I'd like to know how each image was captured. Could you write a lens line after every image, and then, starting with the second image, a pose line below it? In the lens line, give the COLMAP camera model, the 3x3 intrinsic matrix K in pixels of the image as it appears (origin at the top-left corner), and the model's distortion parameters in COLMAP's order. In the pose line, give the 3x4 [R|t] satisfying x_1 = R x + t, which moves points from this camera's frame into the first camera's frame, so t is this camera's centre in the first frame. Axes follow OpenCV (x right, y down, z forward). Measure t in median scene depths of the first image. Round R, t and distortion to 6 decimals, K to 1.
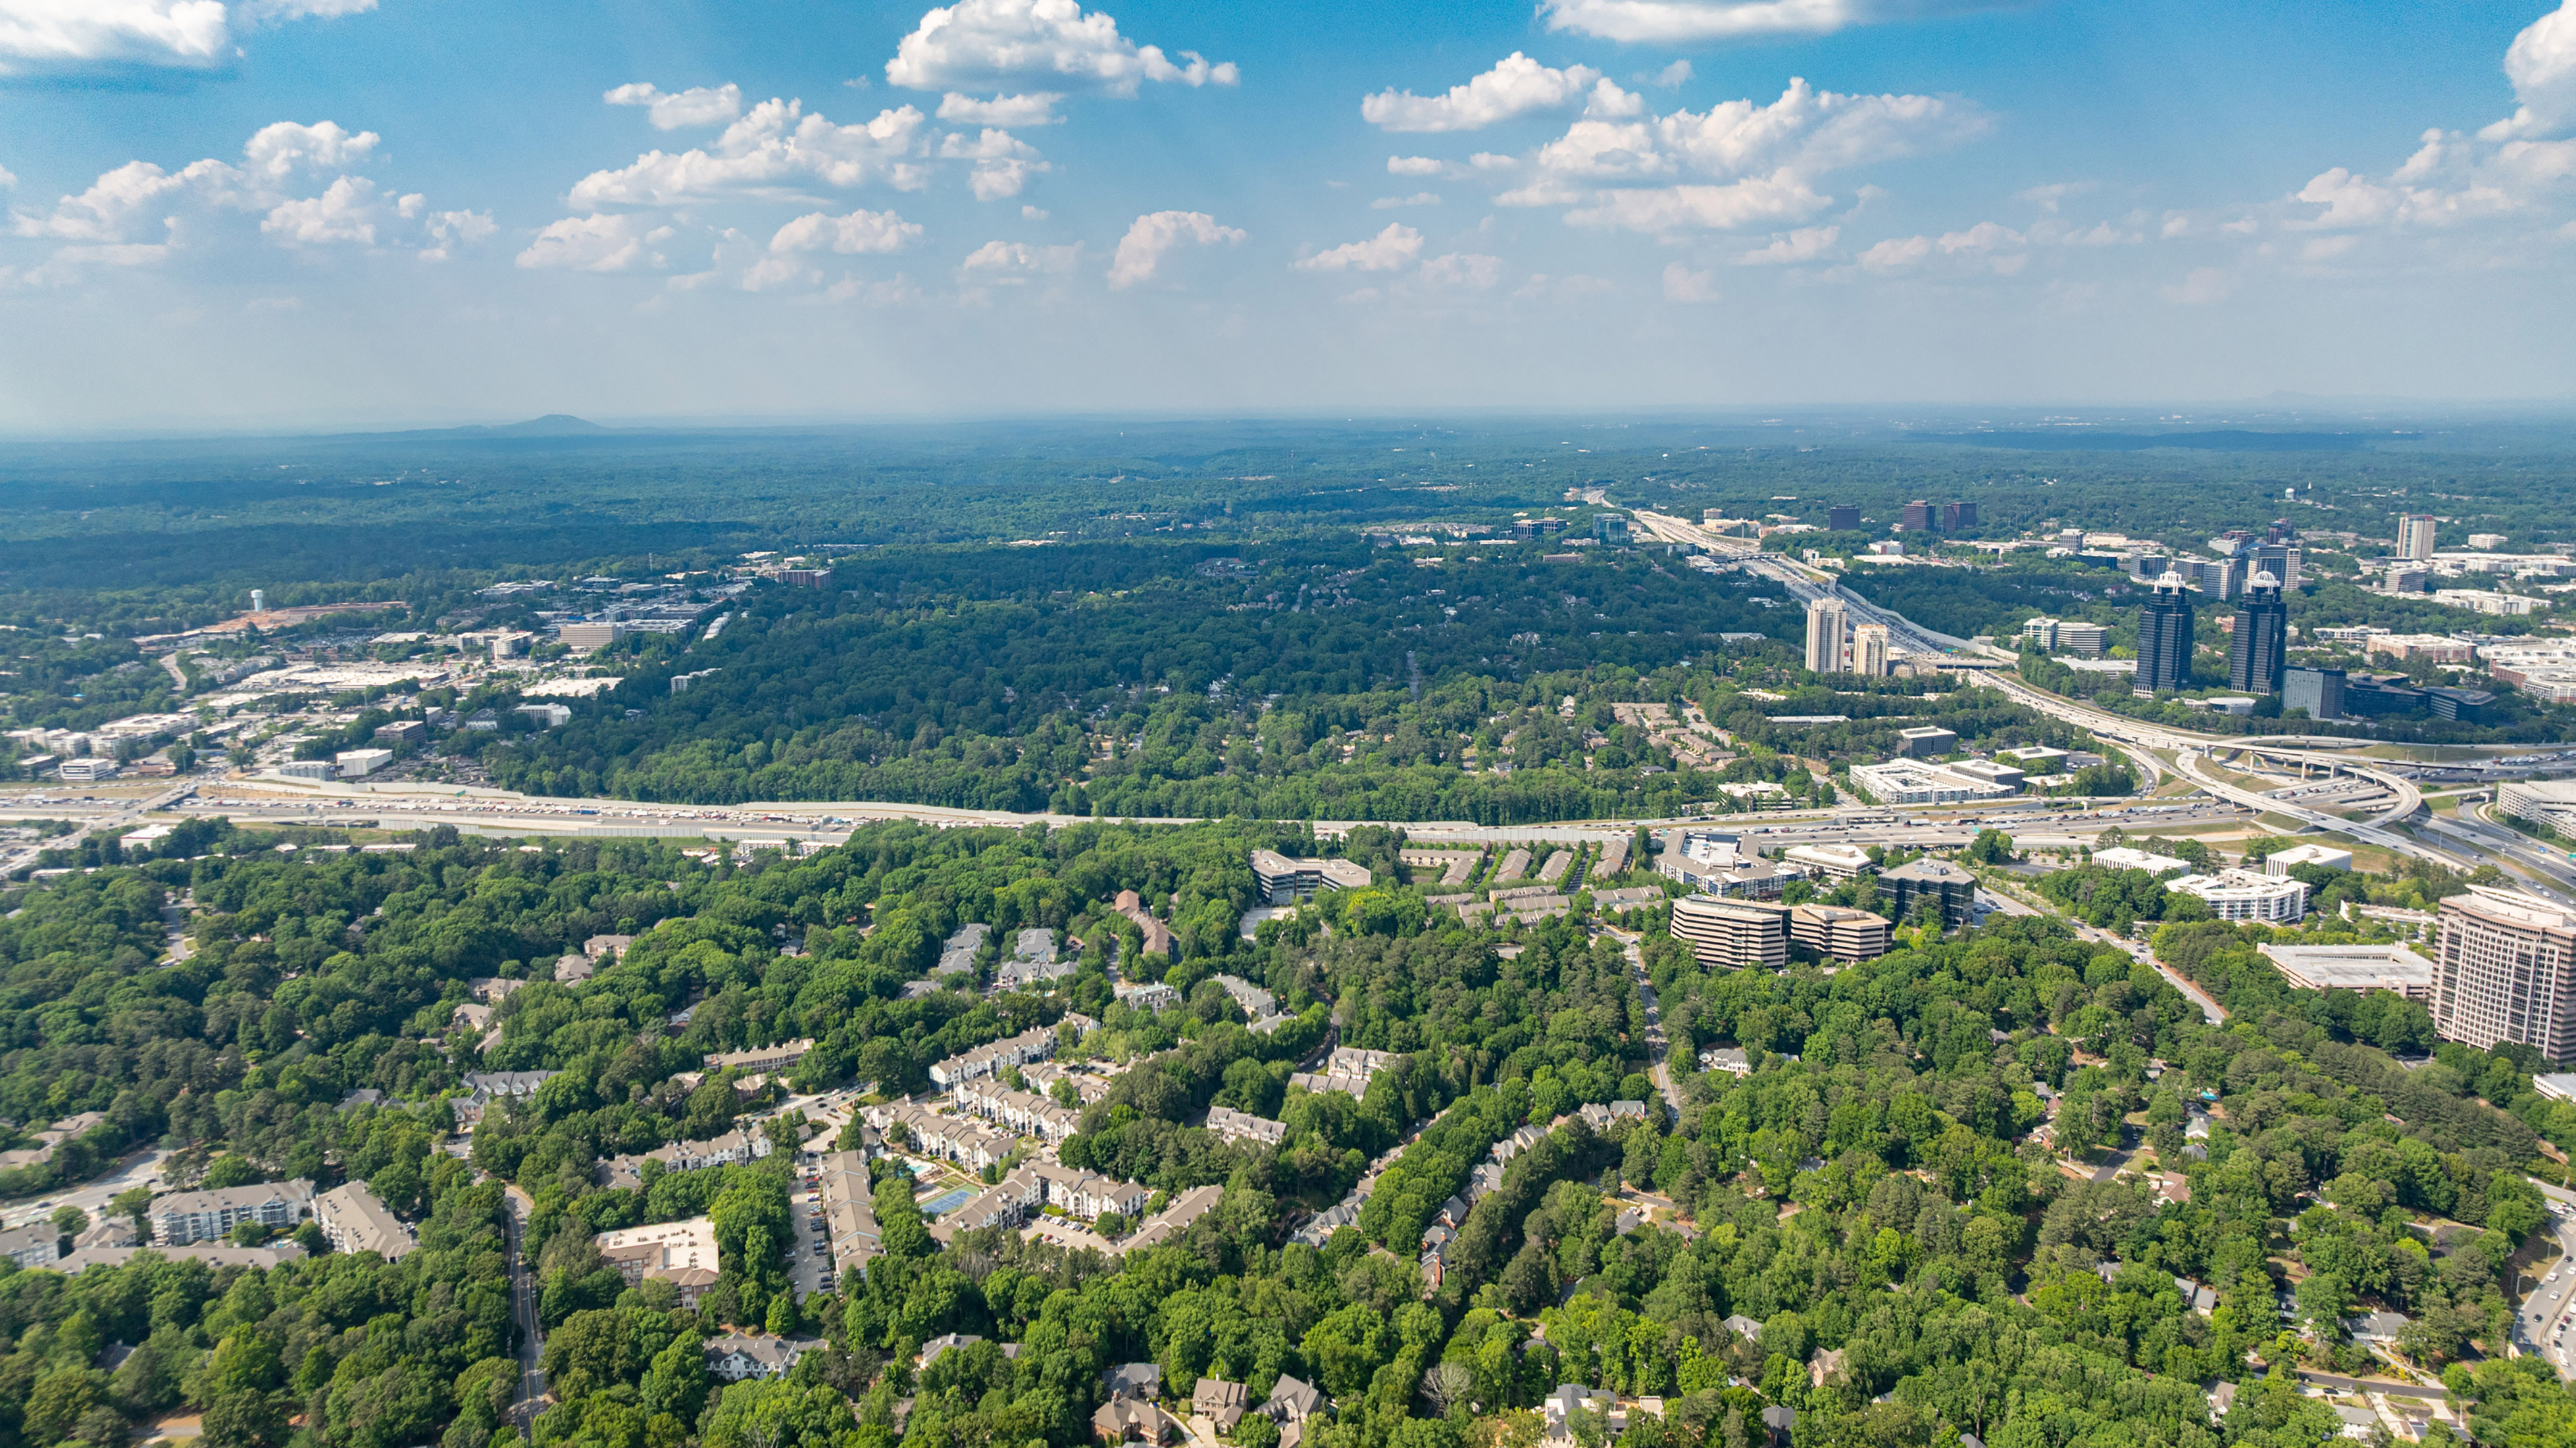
lens RADIAL K [[1813.7, 0, 1277.9], [0, 1813.7, 721.9], [0, 0, 1]] dist [-0.021901, 0.000370]
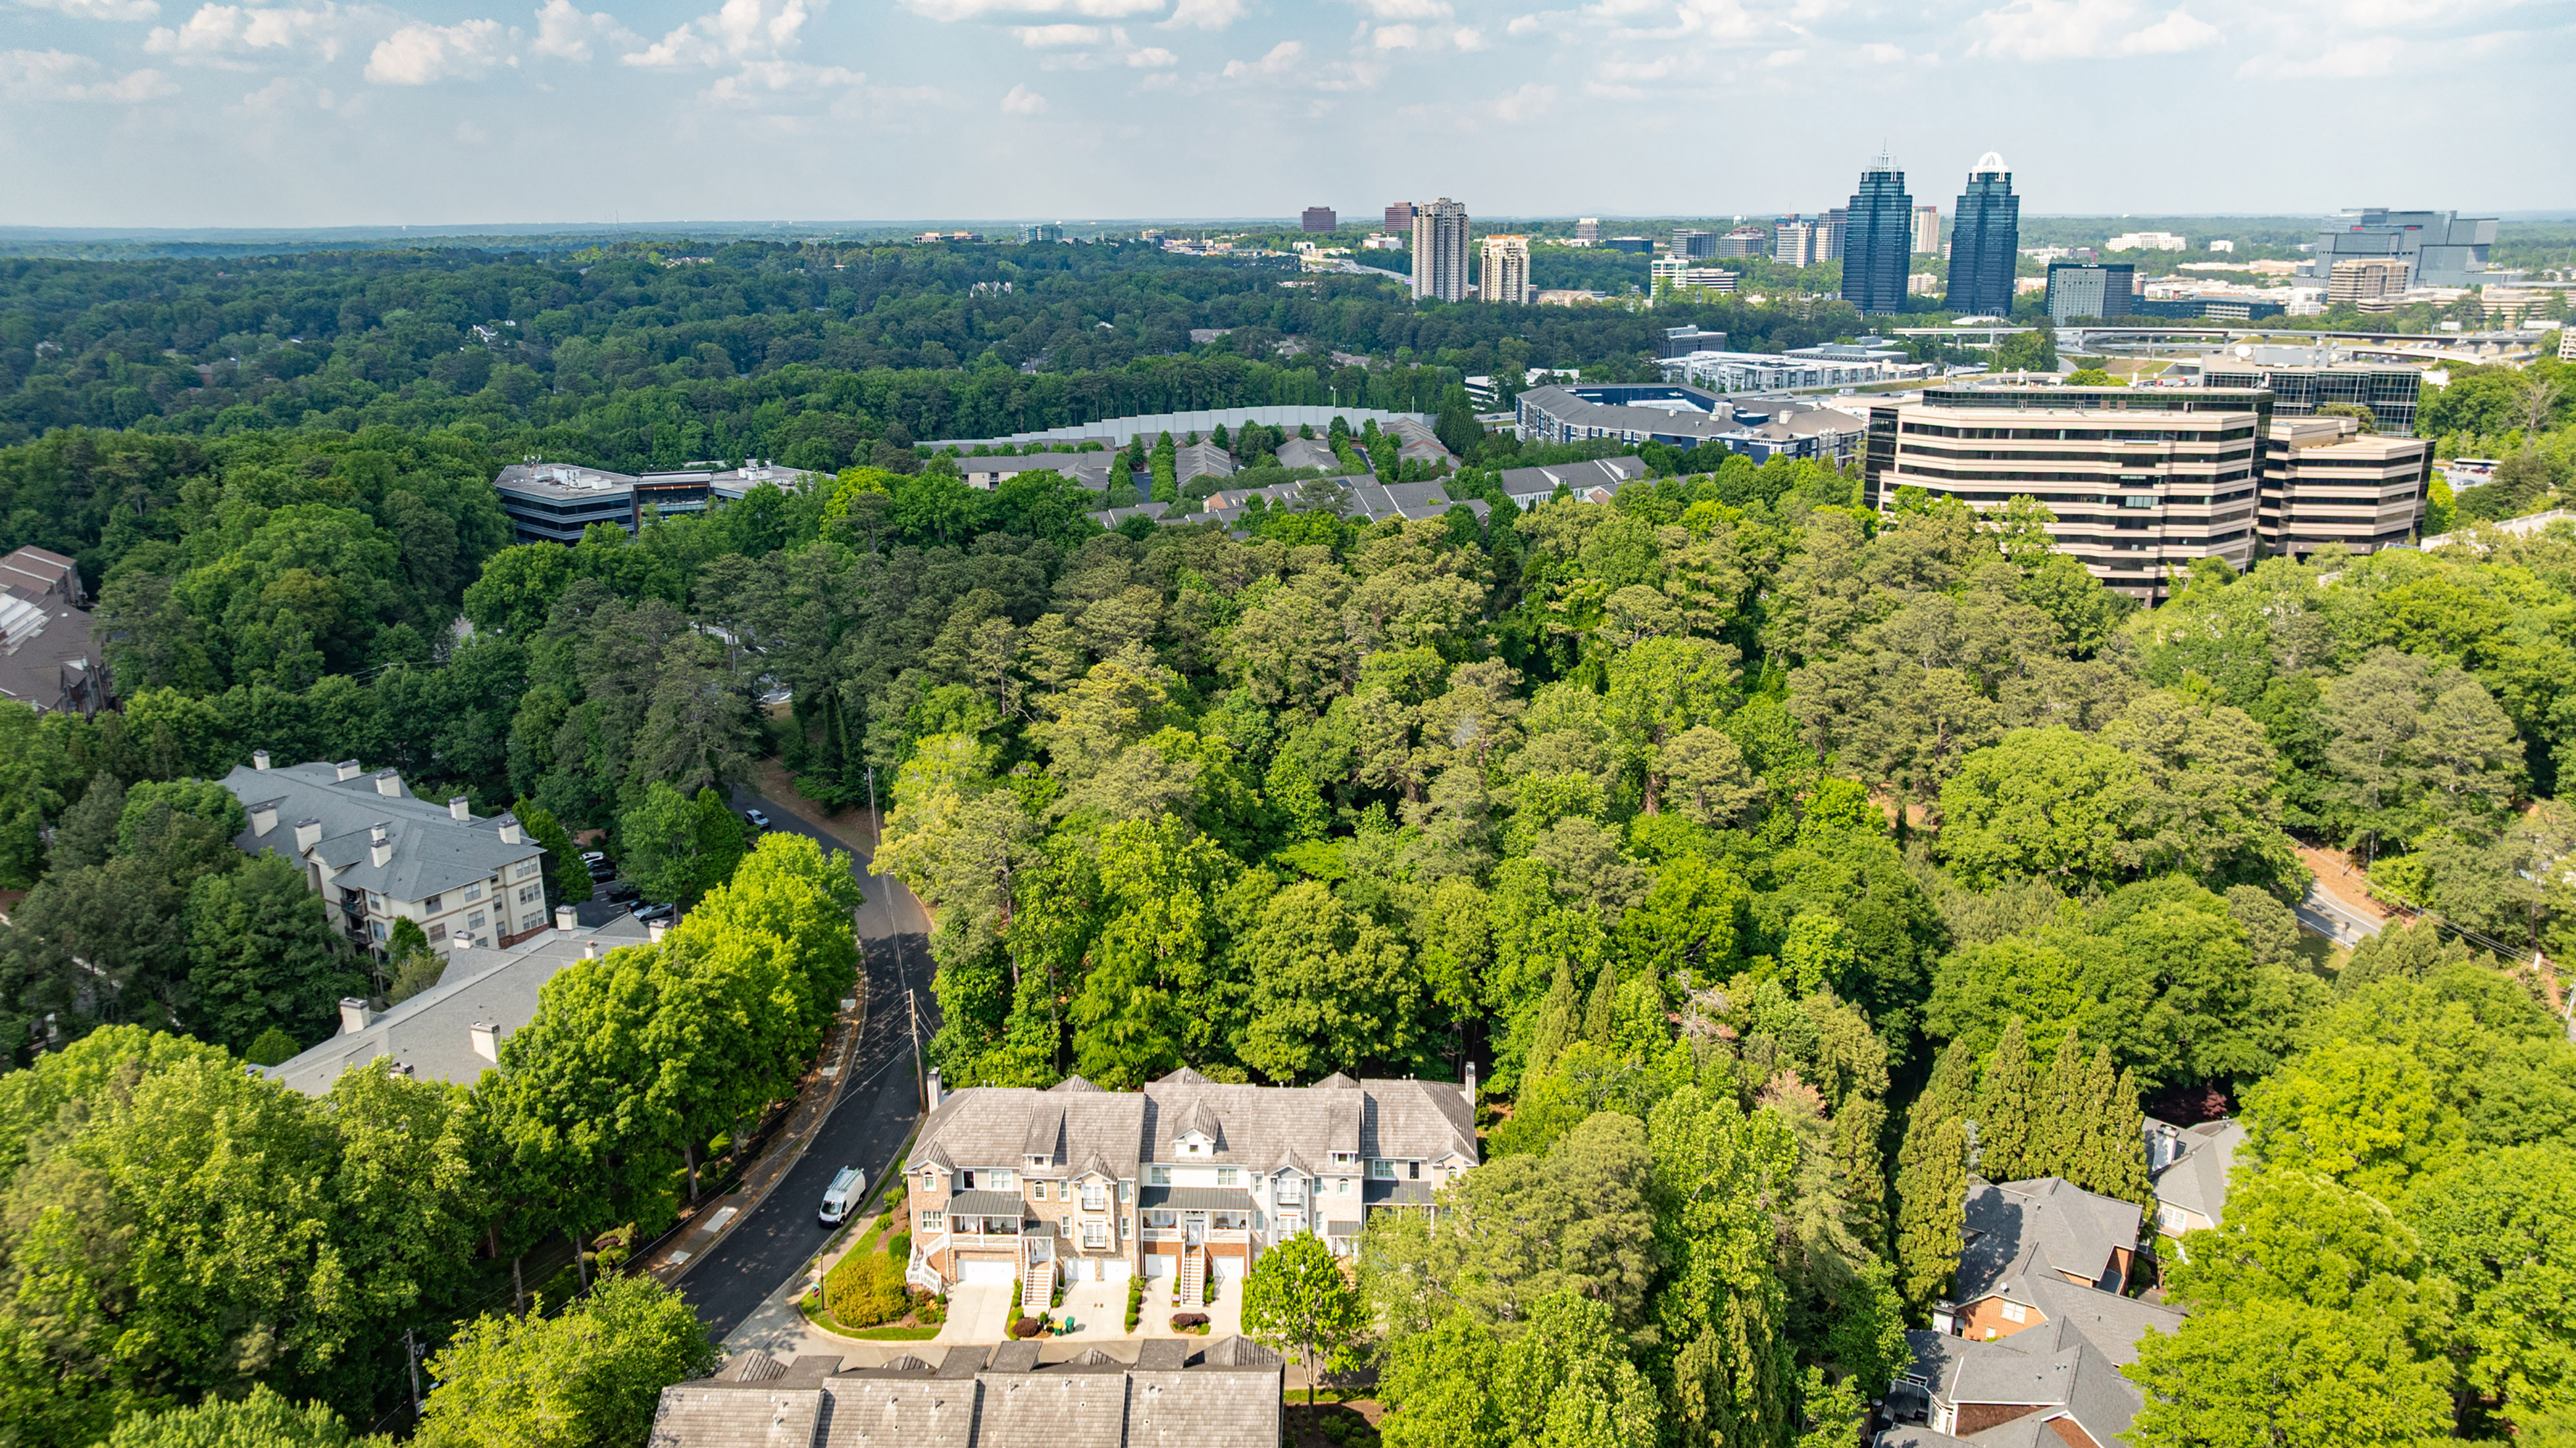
lens RADIAL K [[1813.7, 0, 1277.9], [0, 1813.7, 721.9], [0, 0, 1]] dist [-0.021901, 0.000370]
pose [[0.941786, -0.100502, 0.320840, 0.011818], [0.068062, 0.991510, 0.110799, 0.129216], [-0.329251, -0.082512, 0.940630, 0.831174]]
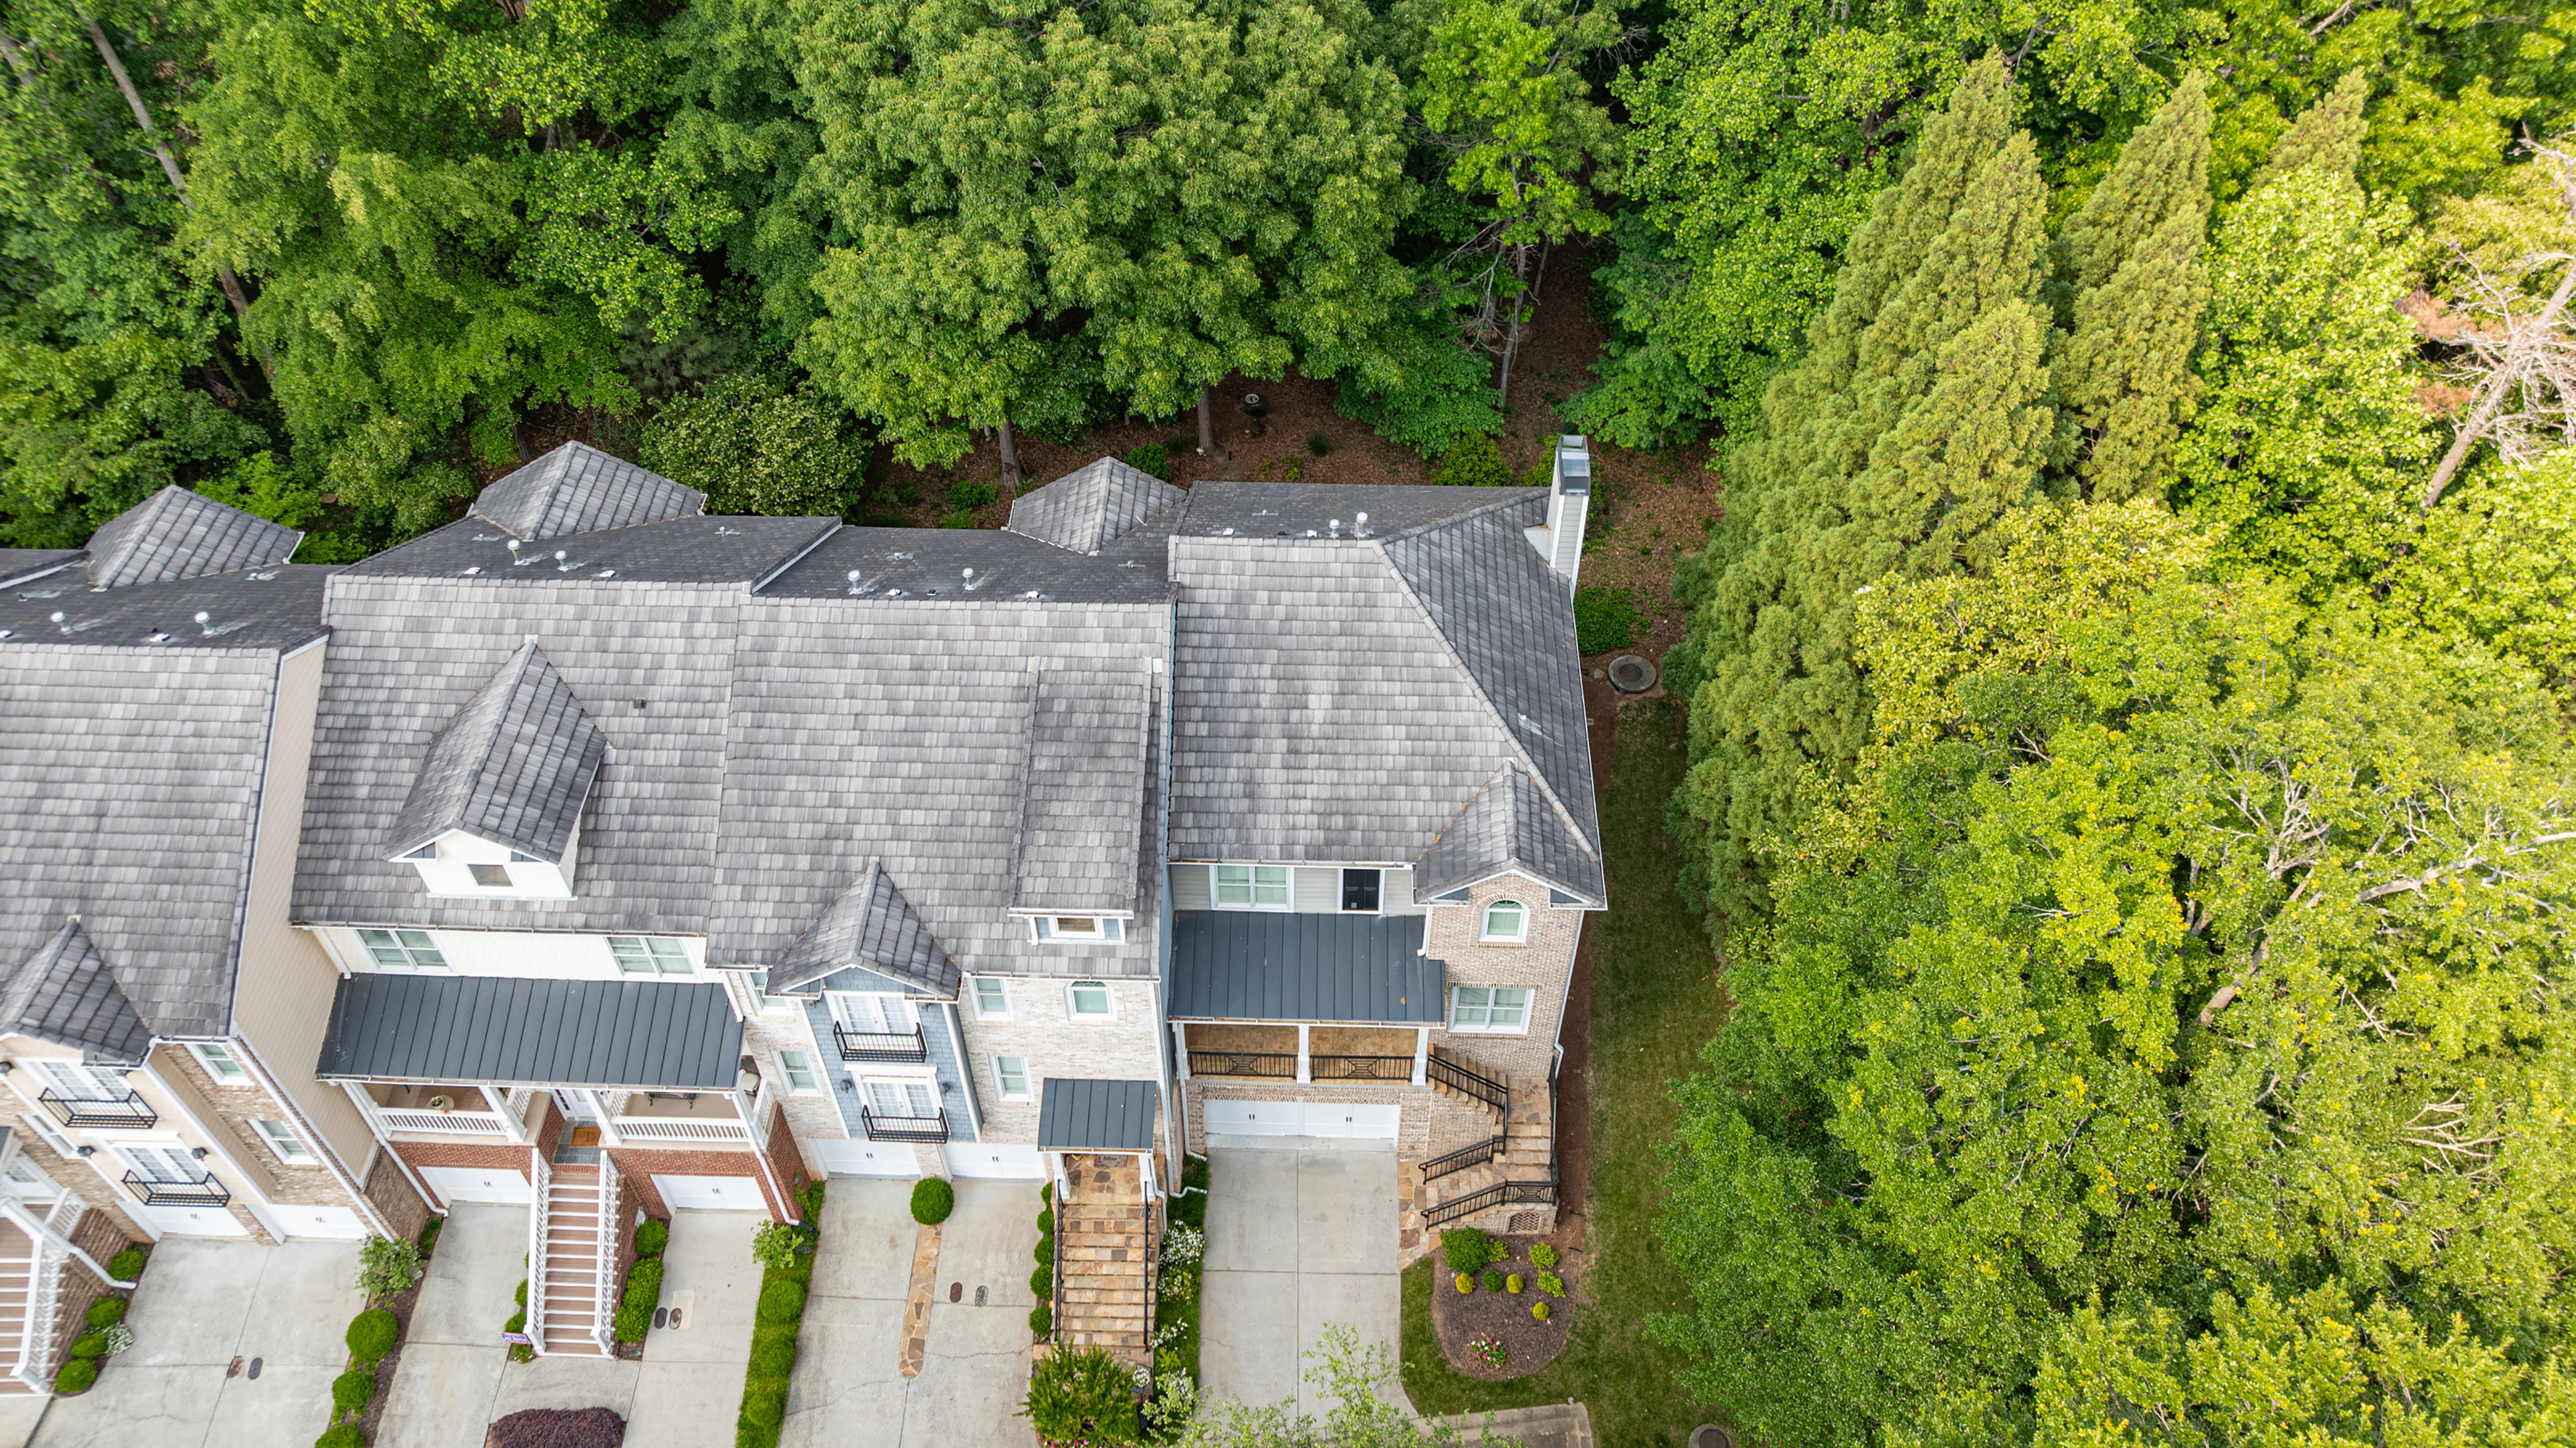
lens RADIAL K [[1813.7, 0, 1277.9], [0, 1813.7, 721.9], [0, 0, 1]] dist [-0.021901, 0.000370]
pose [[0.935465, -0.262518, 0.236620, 0.058444], [0.063095, 0.782813, 0.619050, 0.156167], [-0.347741, -0.564171, 0.748858, 0.942329]]
